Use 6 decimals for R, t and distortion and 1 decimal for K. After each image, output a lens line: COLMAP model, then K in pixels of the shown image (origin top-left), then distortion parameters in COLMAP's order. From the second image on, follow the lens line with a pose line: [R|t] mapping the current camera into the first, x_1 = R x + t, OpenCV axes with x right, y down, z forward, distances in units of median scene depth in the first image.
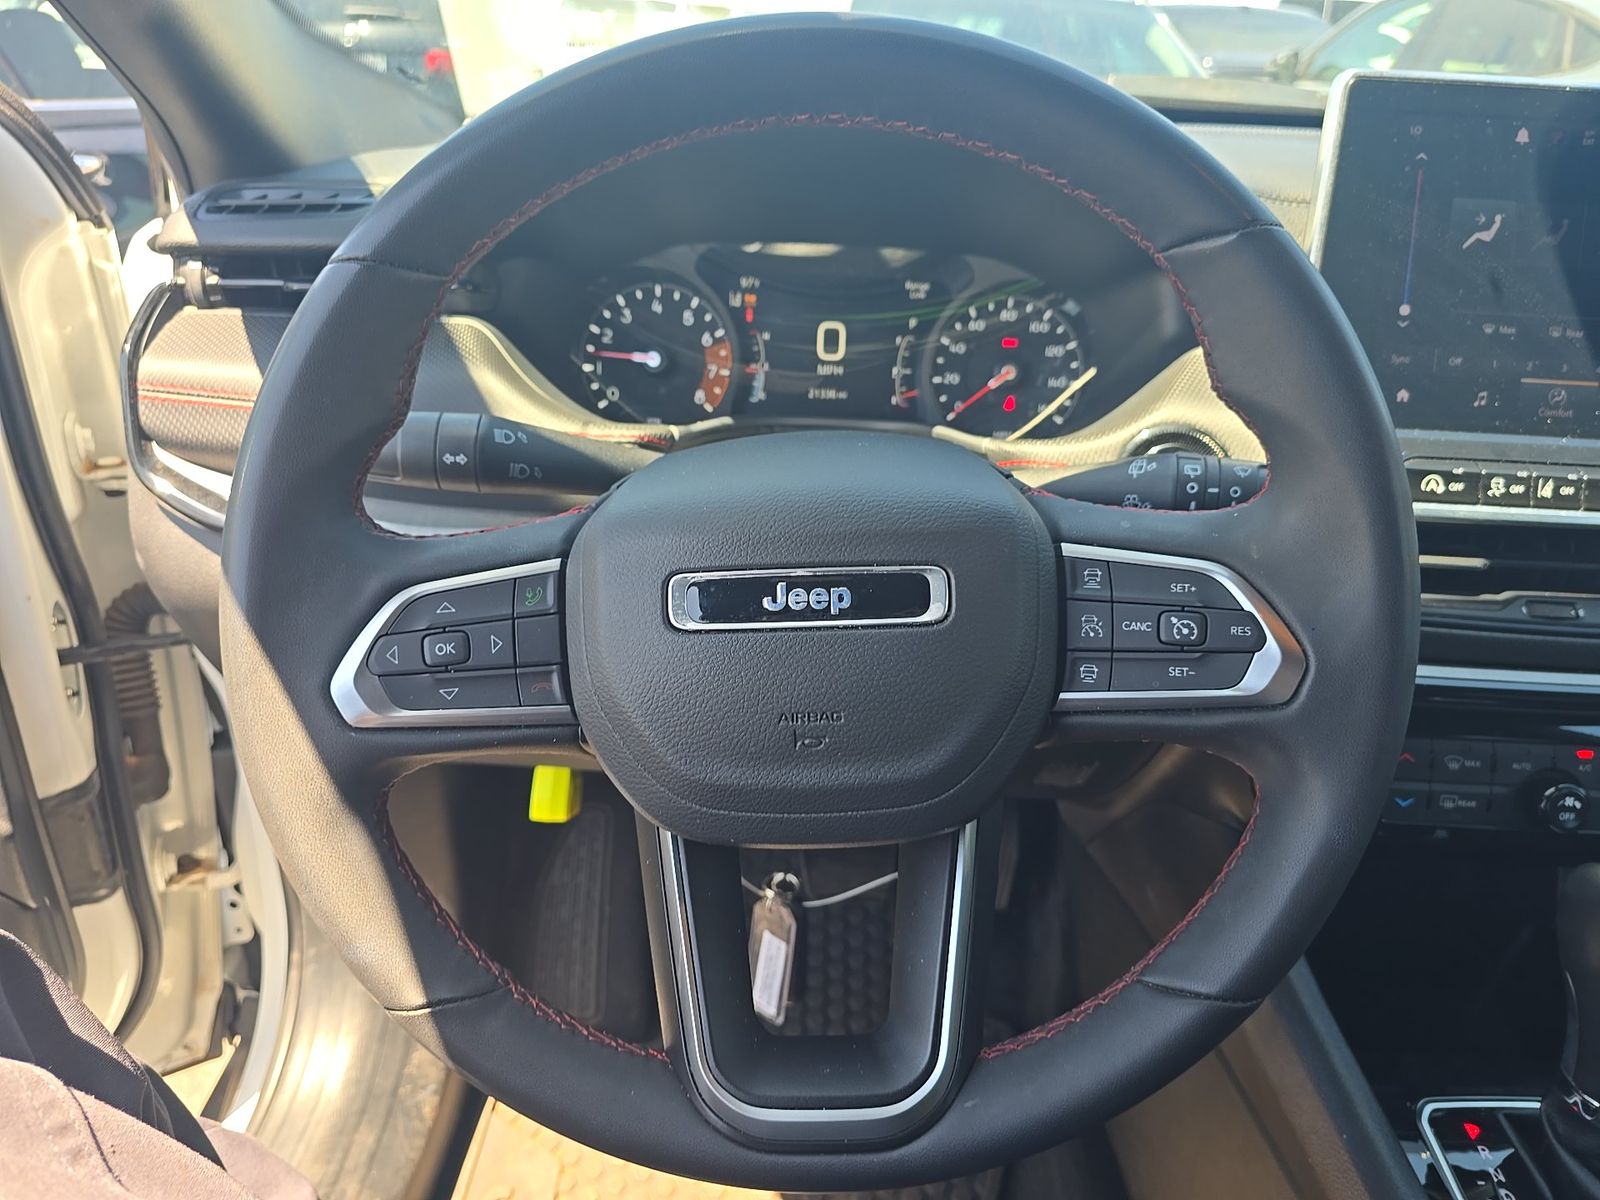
lens RADIAL K [[1060.9, 0, 788.9], [0, 1060.9, 627.3], [0, 0, 1]] dist [0.034671, -0.001738]
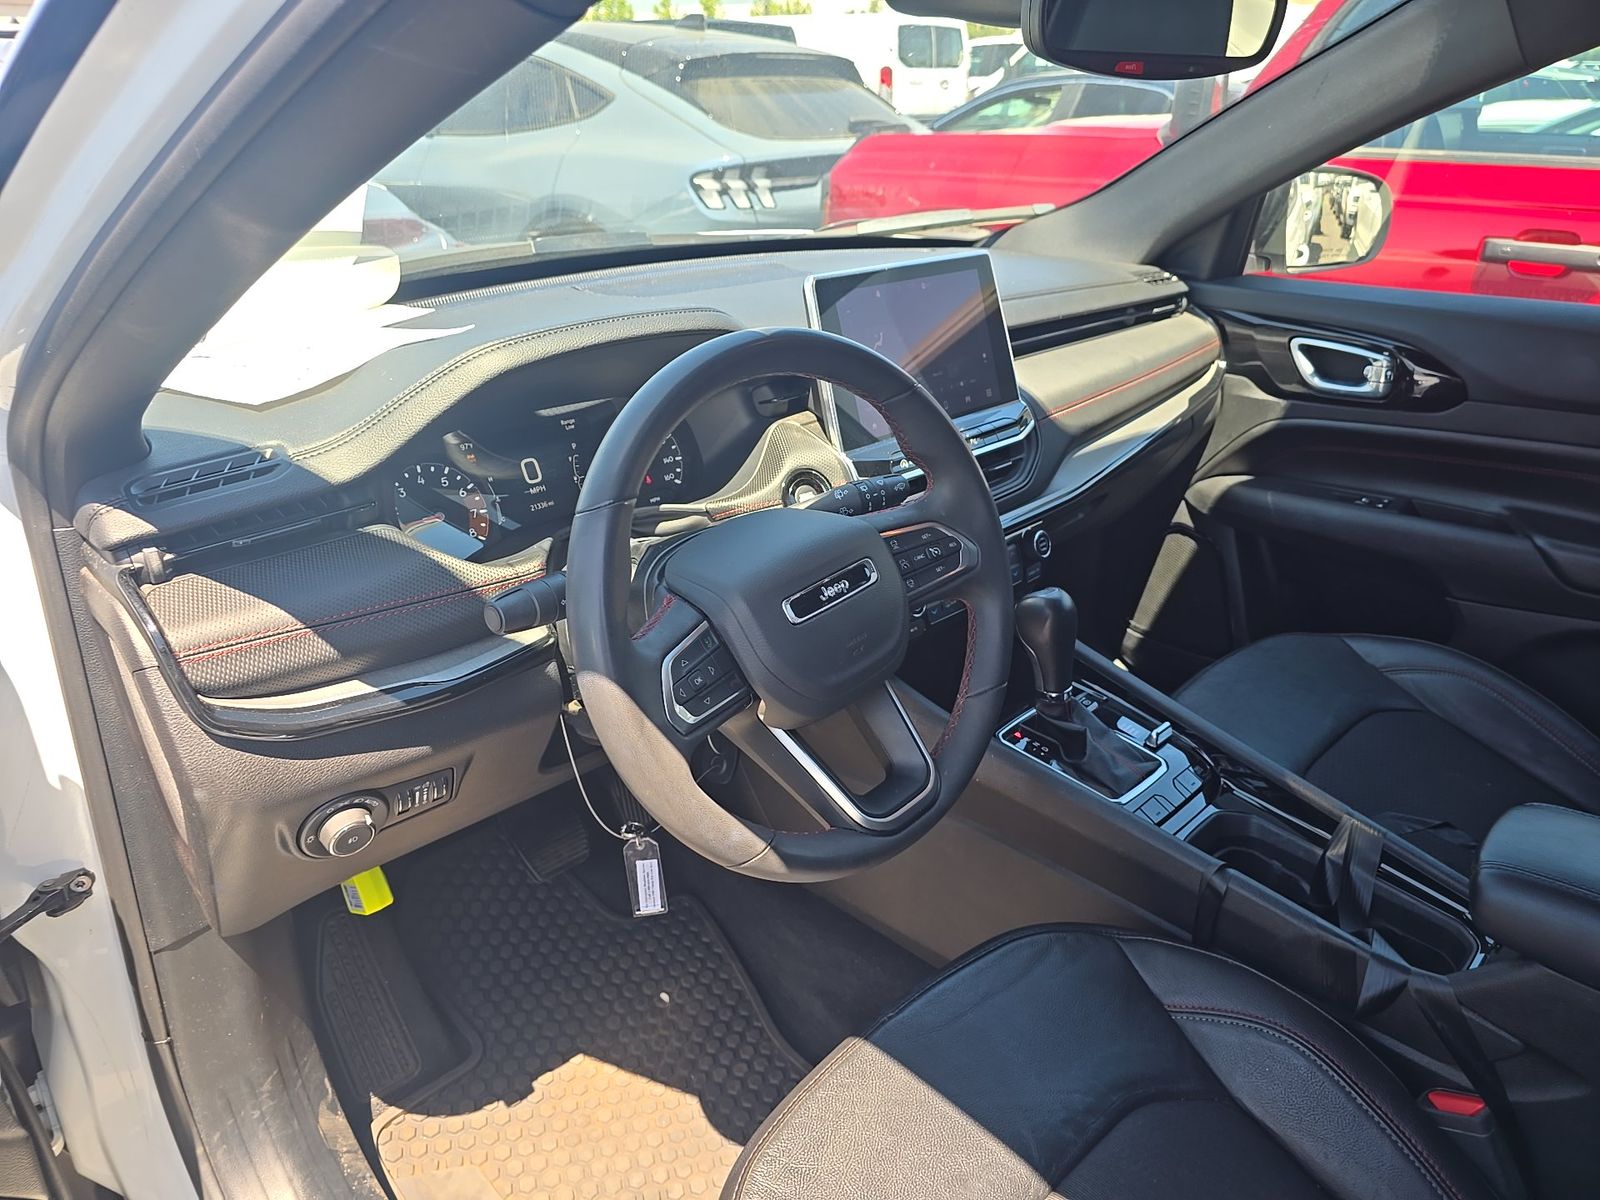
lens RADIAL K [[1068.9, 0, 790.6], [0, 1068.9, 598.9], [0, 0, 1]] dist [0.030044, -0.030735]
pose [[0.693077, -0.332980, 0.639350, -0.720881], [0.356597, 0.929172, 0.097359, -0.126369], [-0.626484, 0.160513, 0.762727, -0.309865]]
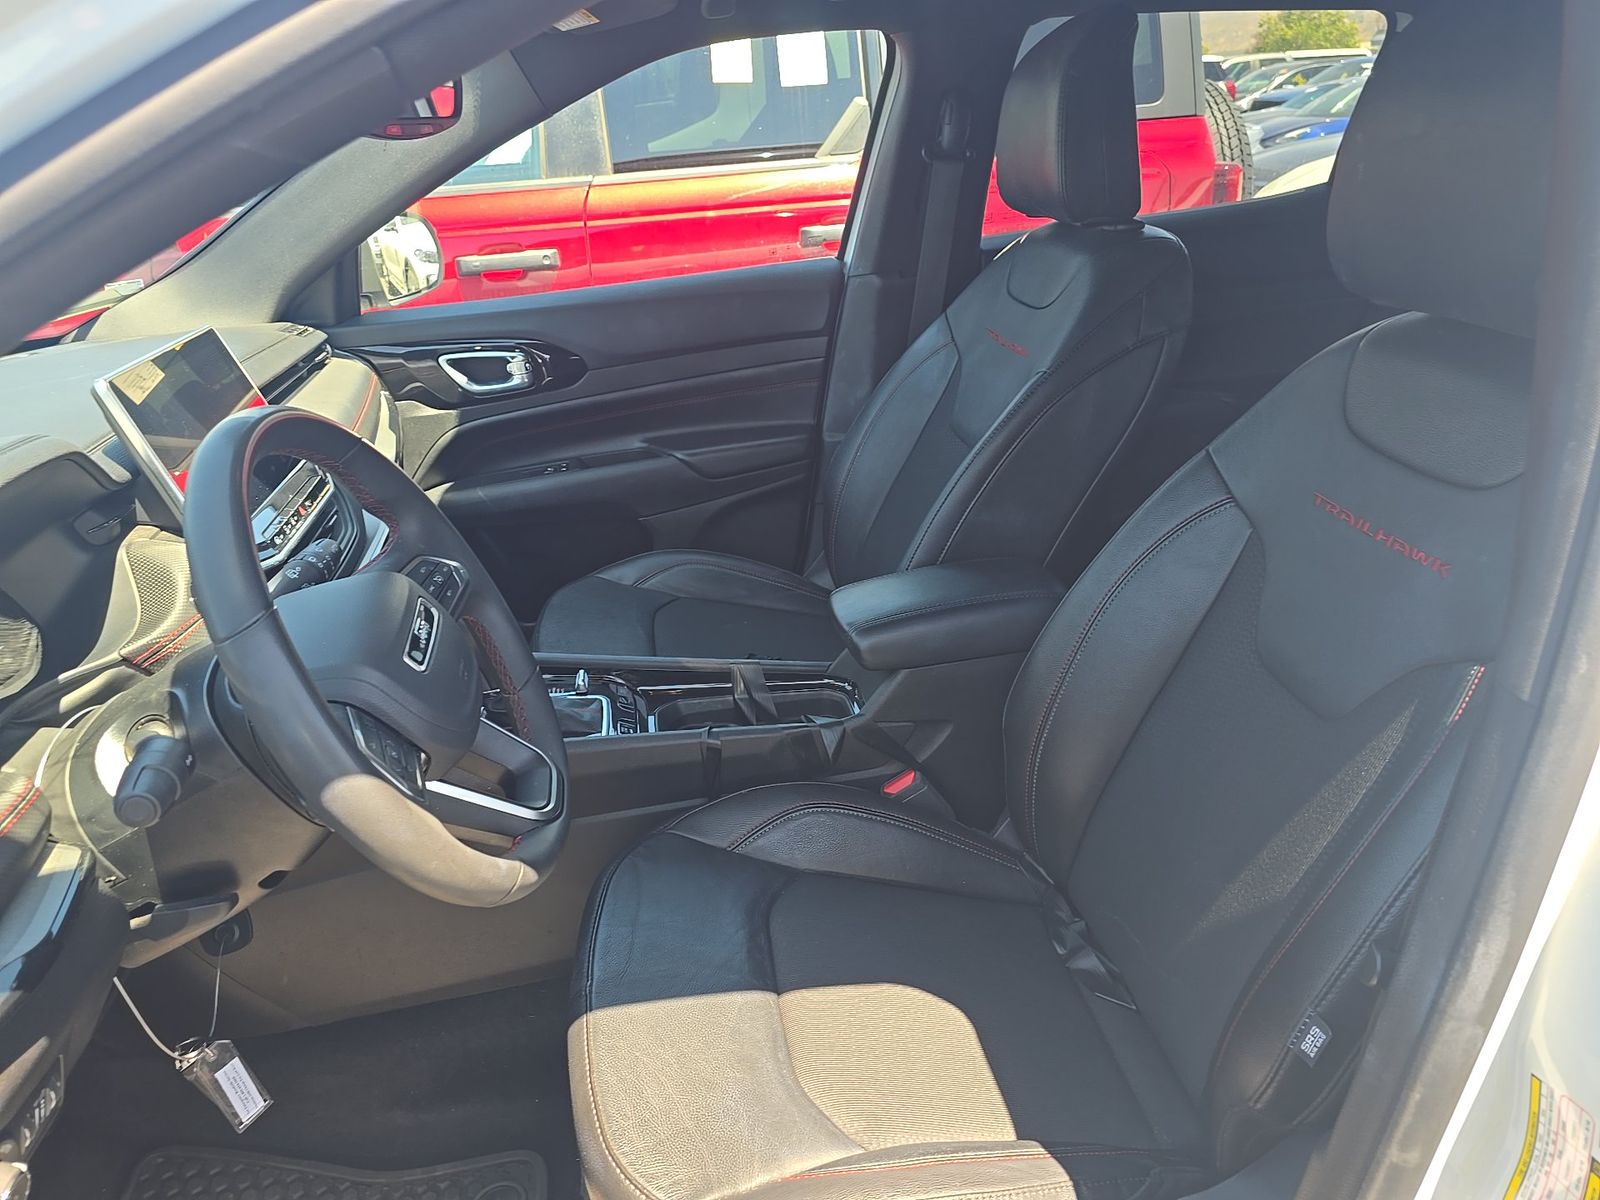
lens RADIAL K [[1061.8, 0, 787.8], [0, 1061.8, 604.6], [0, 0, 1]] dist [0.032196, -0.027167]
pose [[-0.171407, -0.432095, 0.885389, -1.038348], [0.522677, 0.721906, 0.453498, -0.342080], [-0.835122, 0.540505, 0.102106, 0.041872]]
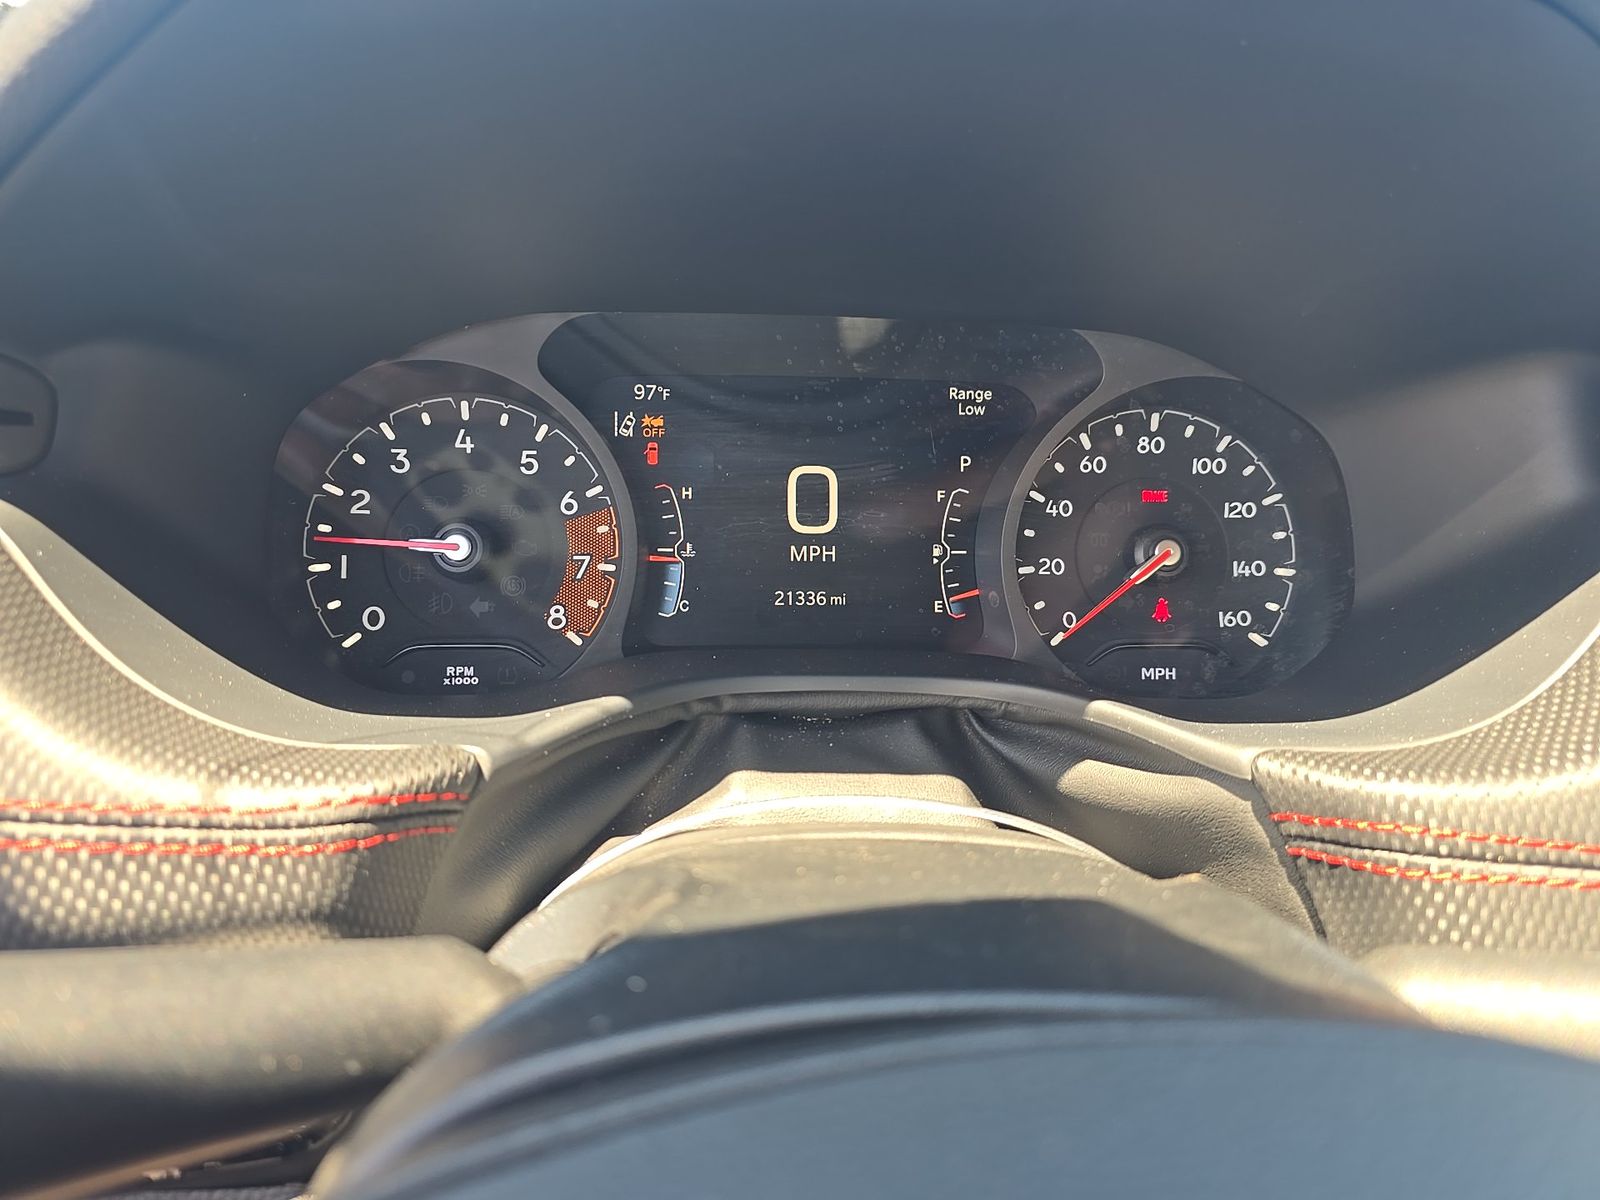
lens RADIAL K [[1061.8, 0, 787.8], [0, 1061.8, 604.6], [0, 0, 1]] dist [0.032196, -0.027167]
pose [[0.994279, -0.035036, 0.100907, -0.027026], [0.046310, 0.992668, -0.111647, -0.164194], [-0.096255, 0.115682, 0.988611, 0.506040]]
